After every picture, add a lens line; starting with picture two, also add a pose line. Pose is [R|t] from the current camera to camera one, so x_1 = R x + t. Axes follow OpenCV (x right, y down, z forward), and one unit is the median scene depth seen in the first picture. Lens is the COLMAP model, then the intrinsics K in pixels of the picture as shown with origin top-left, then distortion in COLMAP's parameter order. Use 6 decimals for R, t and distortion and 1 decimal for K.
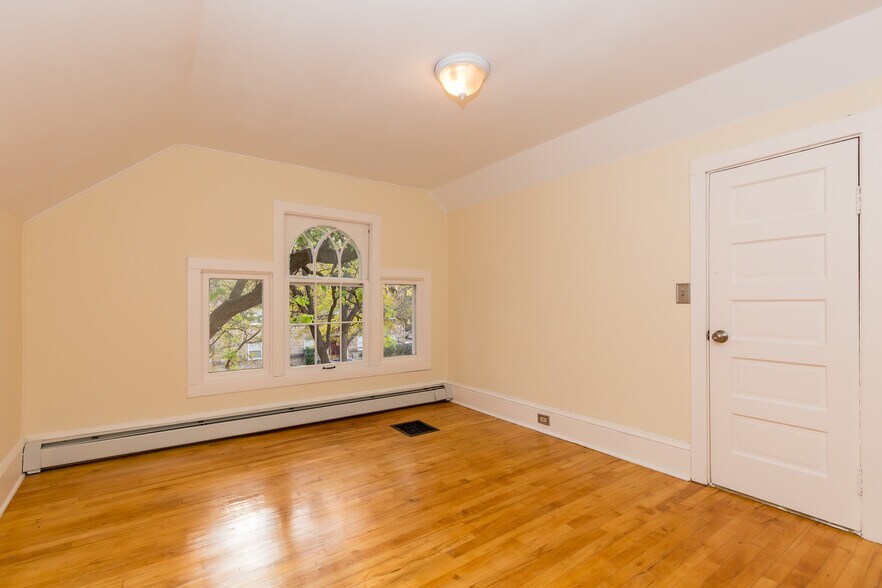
lens RADIAL K [[406.1, 0, 441.0], [0, 406.1, 294.0], [0, 0, 1]] dist [0.001794, 0.000076]
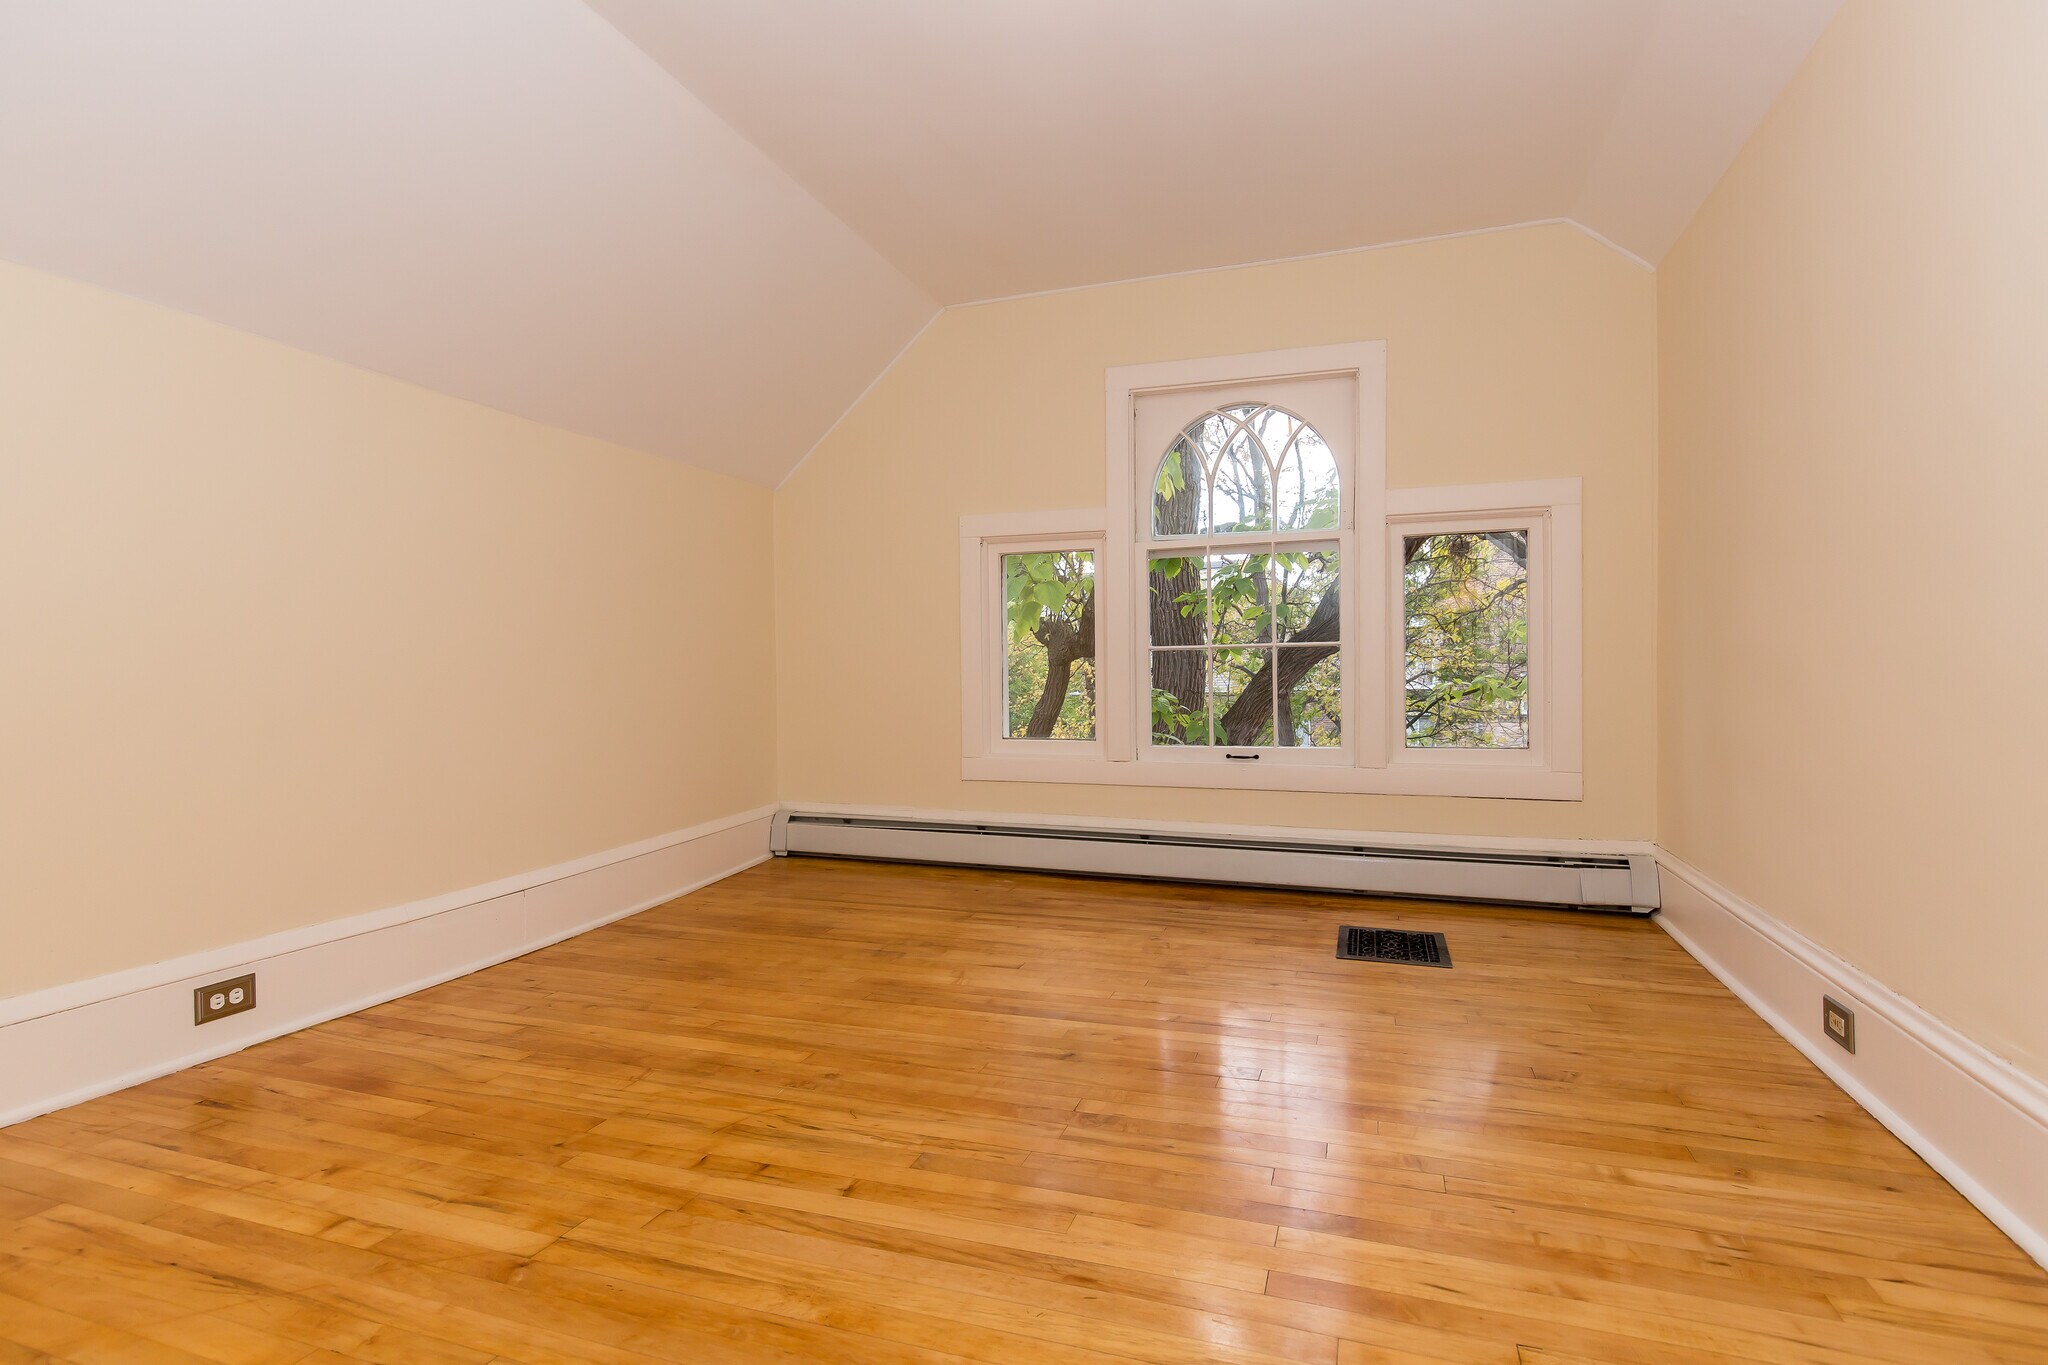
lens RADIAL K [[998.7, 0, 1023.8], [0, 998.7, 671.1], [0, 0, 1]] dist [-0.000226, -0.000284]
pose [[0.566641, -0.002312, -0.823962, 0.455250], [0.020147, 0.999736, 0.011050, 0.090116], [0.823719, -0.022862, 0.566538, 0.292558]]
